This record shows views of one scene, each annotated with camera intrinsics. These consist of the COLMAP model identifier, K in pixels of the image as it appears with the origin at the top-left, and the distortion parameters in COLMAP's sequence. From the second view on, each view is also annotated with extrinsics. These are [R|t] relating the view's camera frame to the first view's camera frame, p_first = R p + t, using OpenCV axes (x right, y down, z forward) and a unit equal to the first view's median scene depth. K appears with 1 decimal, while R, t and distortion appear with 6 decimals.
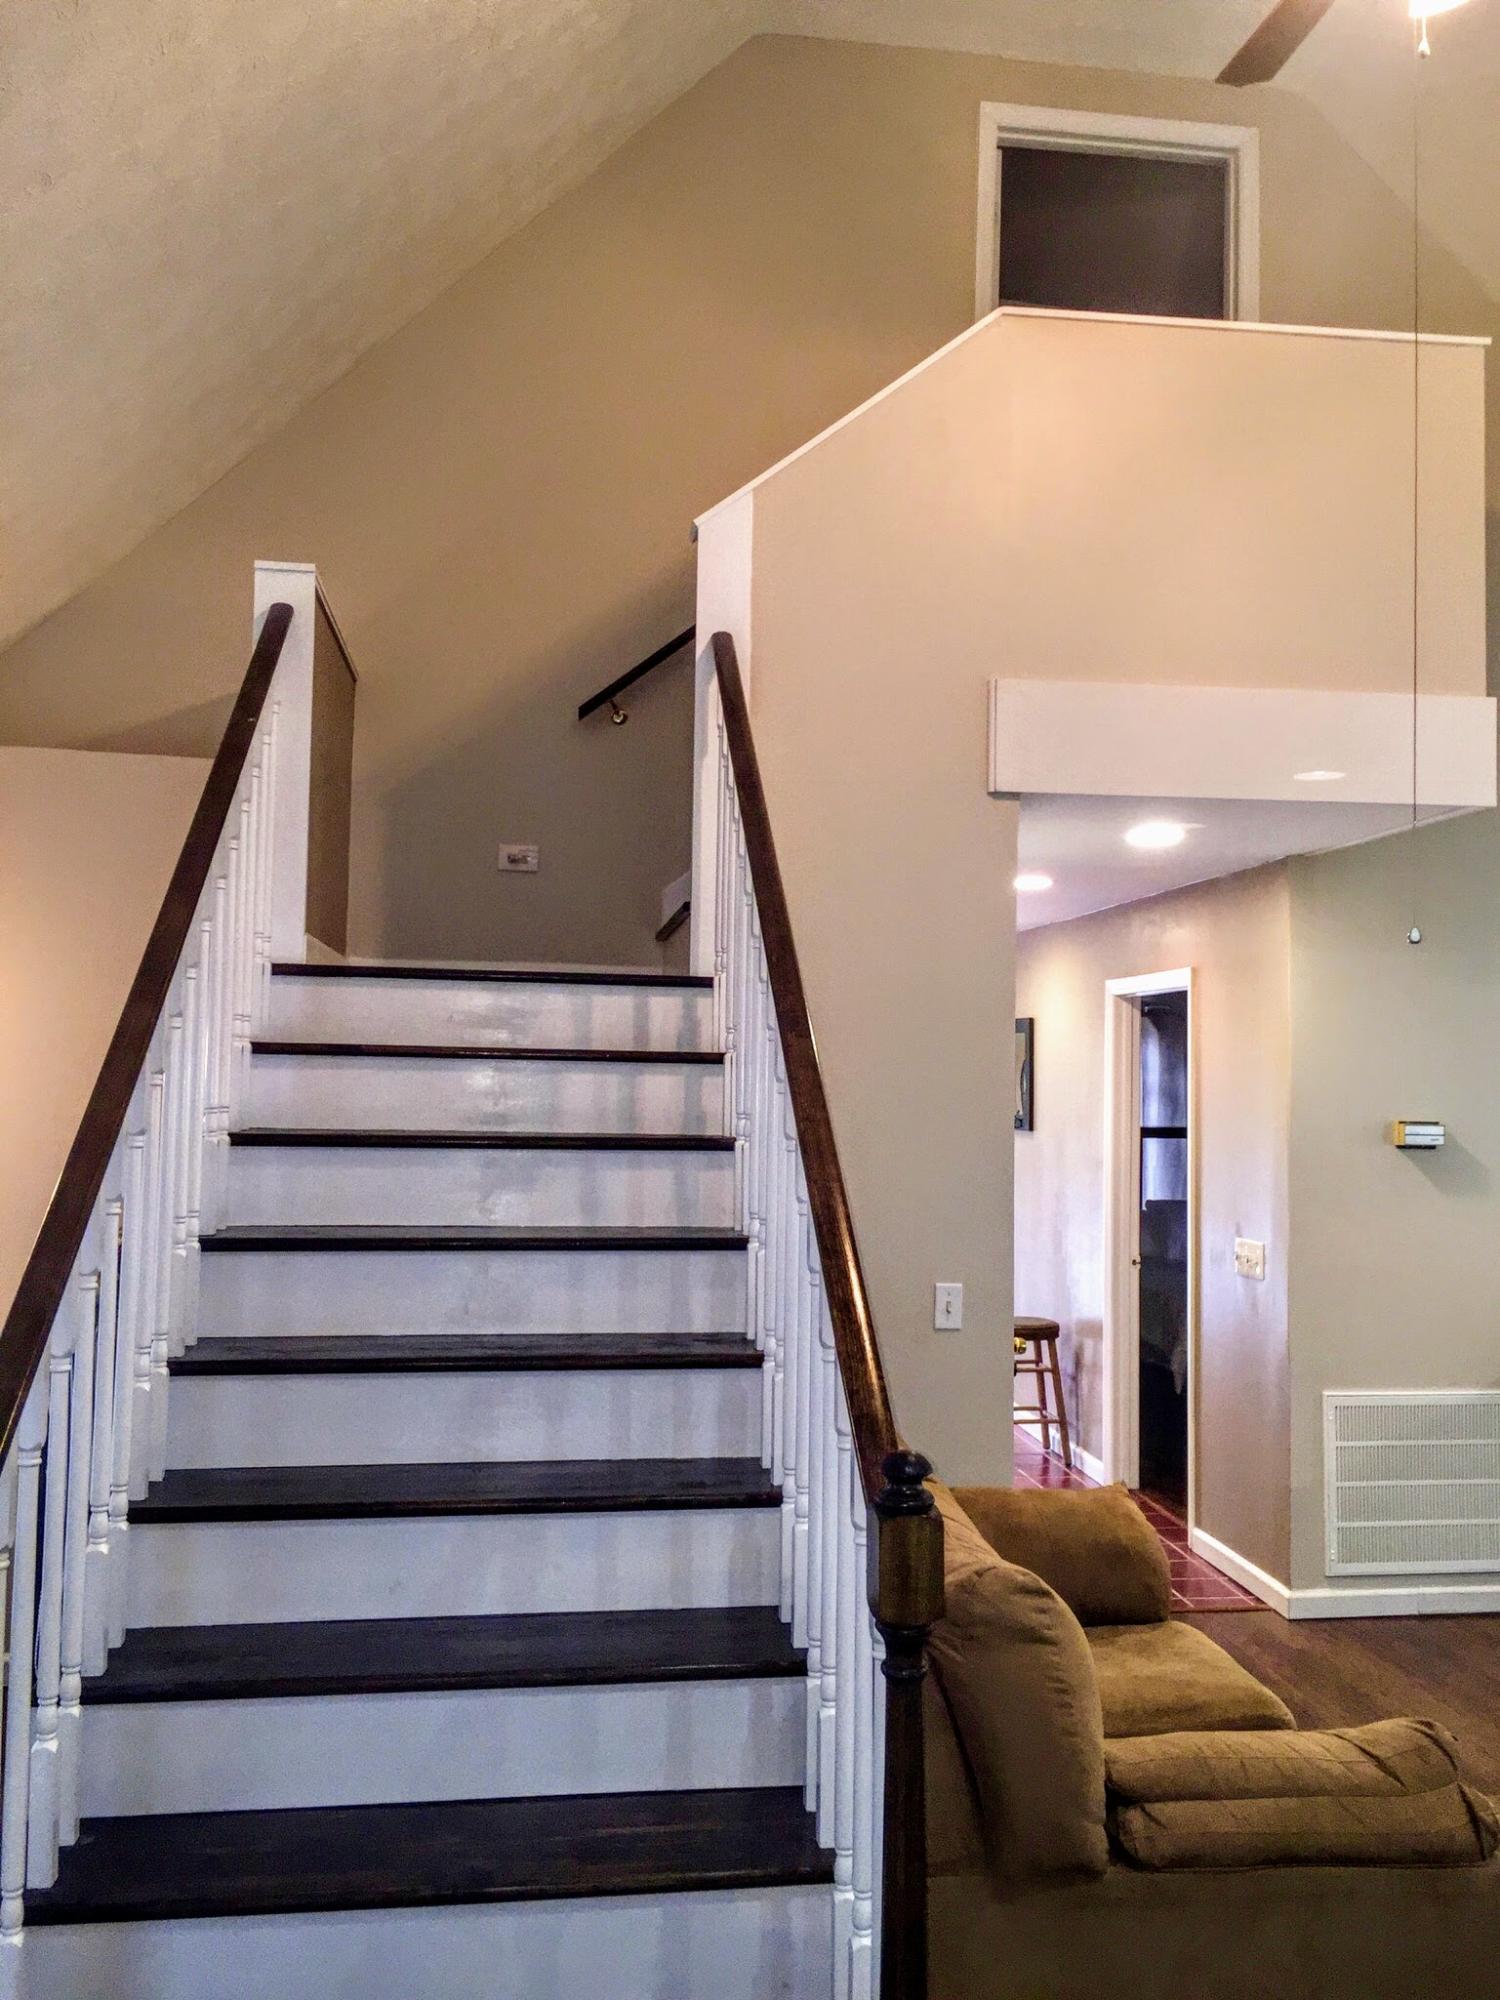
lens RADIAL K [[1707.0, 0, 750.0], [0, 1707.0, 1000.0], [0, 0, 1]] dist [0.097822, -0.125502]
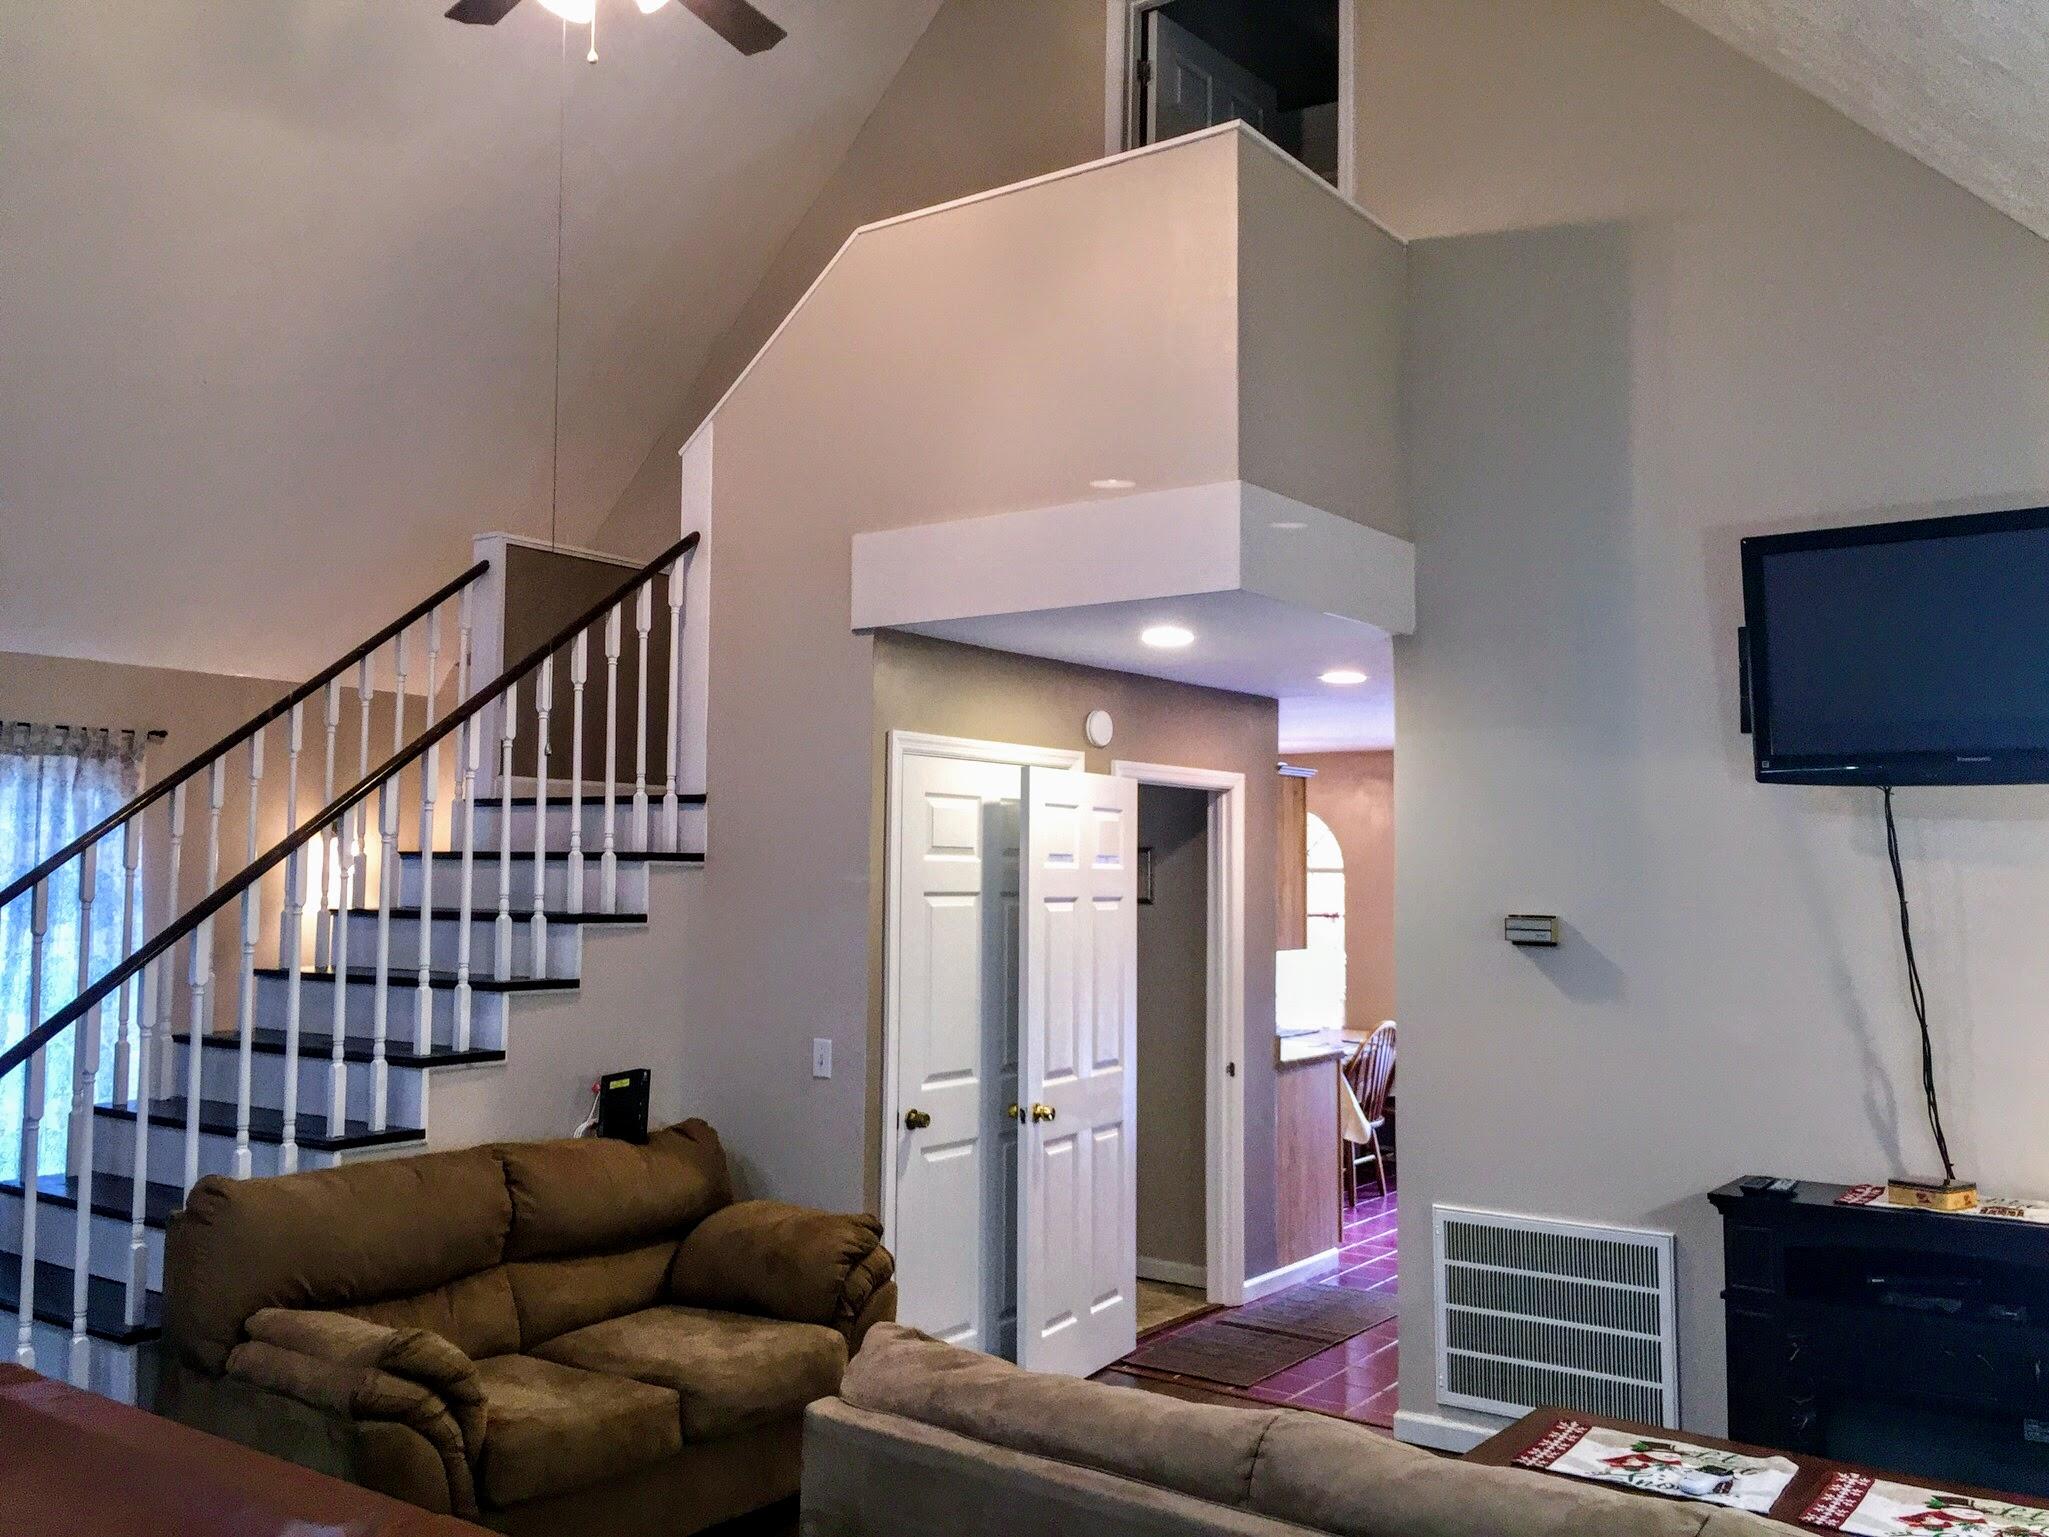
lens RADIAL K [[1748.8, 0, 1024.5], [0, 1748.8, 768.5], [0, 0, 1]] dist [0.097822, -0.125502]
pose [[0.721759, -0.048791, -0.690423, 1.028068], [0.035564, 0.998809, -0.033406, 0.019153], [0.691230, -0.000443, 0.722634, 0.192845]]
